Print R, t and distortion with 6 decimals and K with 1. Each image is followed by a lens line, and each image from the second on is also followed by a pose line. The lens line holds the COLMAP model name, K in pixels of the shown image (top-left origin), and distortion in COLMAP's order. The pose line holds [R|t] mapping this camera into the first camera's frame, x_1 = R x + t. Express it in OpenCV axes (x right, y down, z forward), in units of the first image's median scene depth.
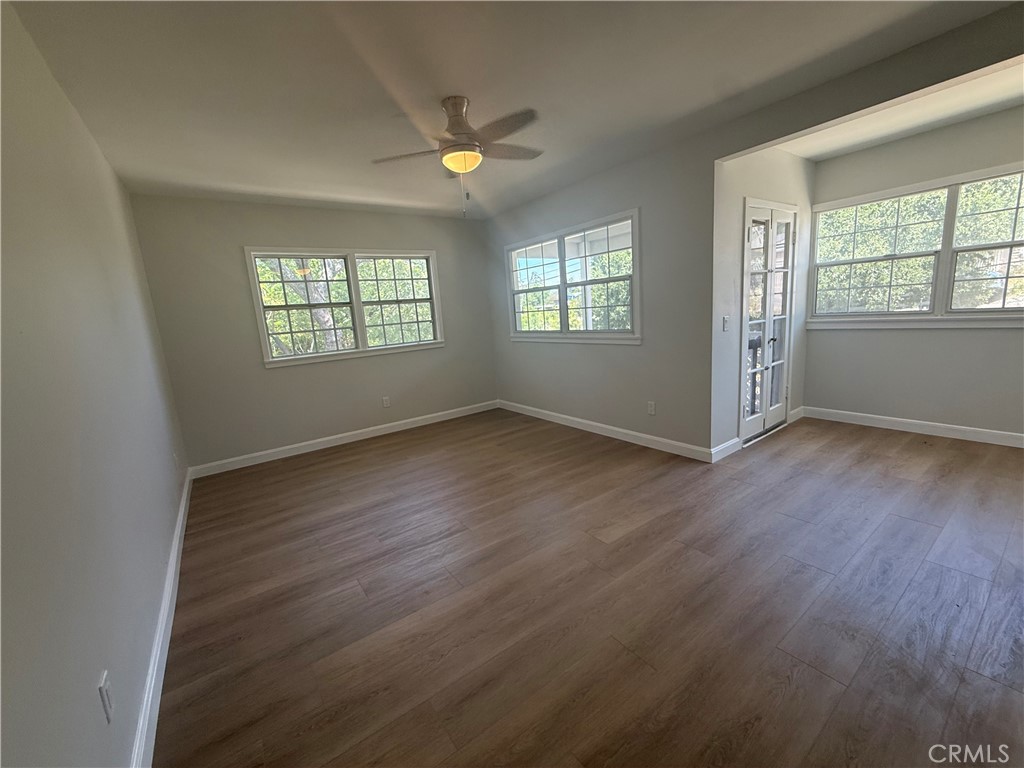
lens RADIAL K [[411.1, 0, 508.6], [0, 411.1, 384.0], [0, 0, 1]] dist [-0.000639, 0.000167]
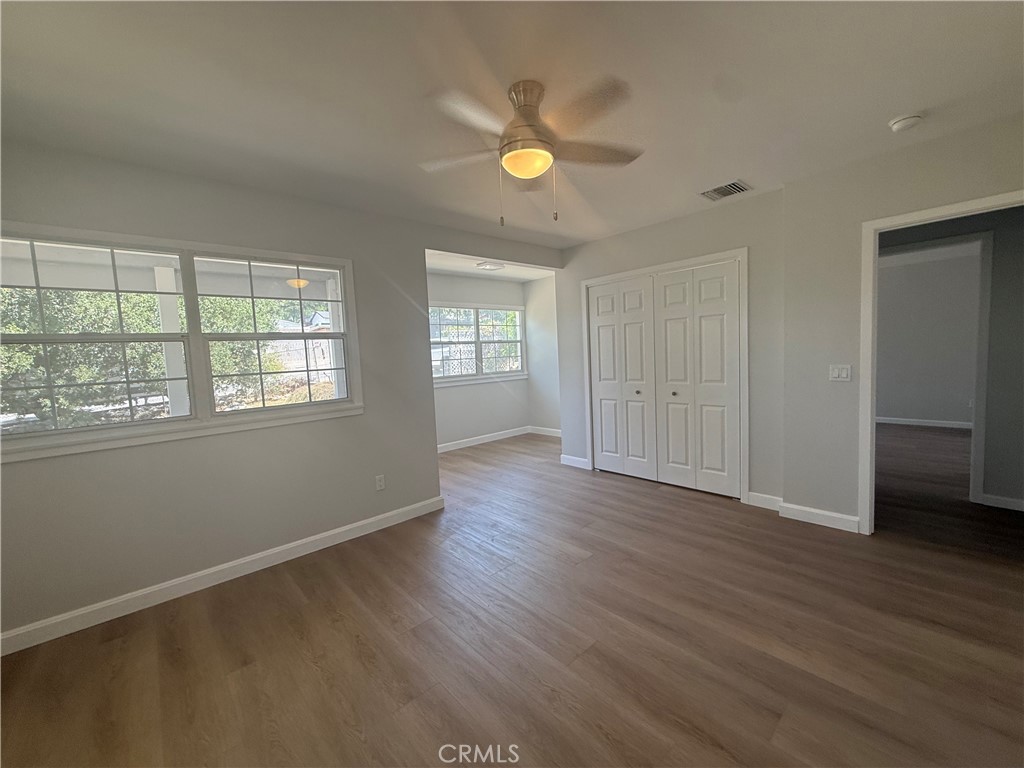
lens RADIAL K [[411.1, 0, 508.6], [0, 411.1, 384.0], [0, 0, 1]] dist [-0.000639, 0.000167]
pose [[-0.104811, 0.004047, 0.994484, -0.574422], [0.233470, 0.972145, 0.020650, -0.103717], [-0.966699, 0.234346, -0.102836, 0.789271]]
